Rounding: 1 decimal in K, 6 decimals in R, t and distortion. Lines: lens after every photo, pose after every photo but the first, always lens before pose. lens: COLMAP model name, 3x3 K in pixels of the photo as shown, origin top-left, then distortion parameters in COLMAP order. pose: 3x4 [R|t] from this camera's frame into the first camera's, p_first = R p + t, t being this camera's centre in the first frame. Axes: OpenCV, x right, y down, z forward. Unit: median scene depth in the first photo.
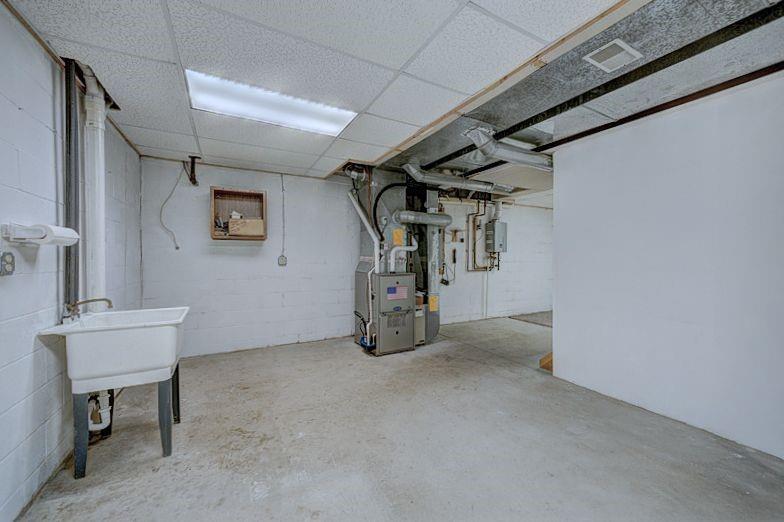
lens RADIAL K [[311.1, 0, 391.3], [0, 311.1, 259.5], [0, 0, 1]] dist [-0.002343, -0.000147]
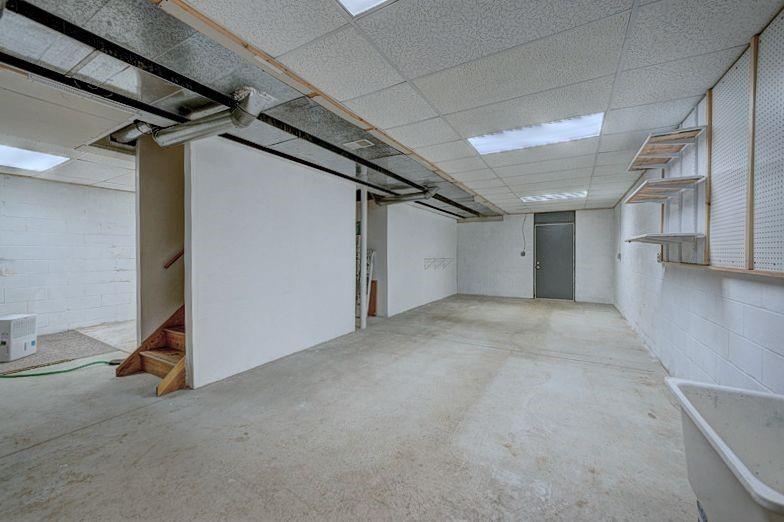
lens RADIAL K [[311.1, 0, 391.3], [0, 311.1, 259.5], [0, 0, 1]] dist [-0.002343, -0.000147]
pose [[-0.527826, -0.018320, 0.849155, -0.693894], [0.003030, 0.999720, 0.023452, -0.015046], [-0.849347, 0.014951, -0.527623, 1.329386]]
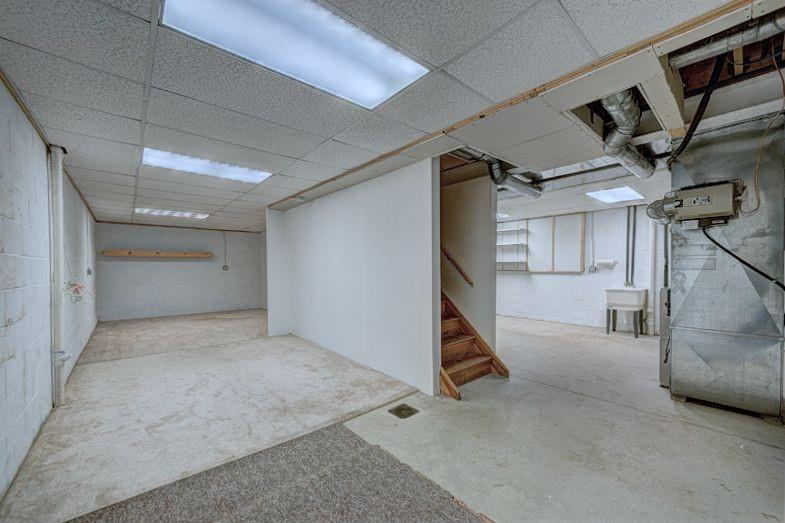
lens RADIAL K [[310.7, 0, 387.7], [0, 310.7, 263.2], [0, 0, 1]] dist [0.000044, -0.000103]
pose [[-0.978173, -0.007328, -0.207663, 1.576668], [-0.007045, 0.999973, -0.002098, -0.027593], [0.207673, -0.000589, -0.978198, 2.792045]]
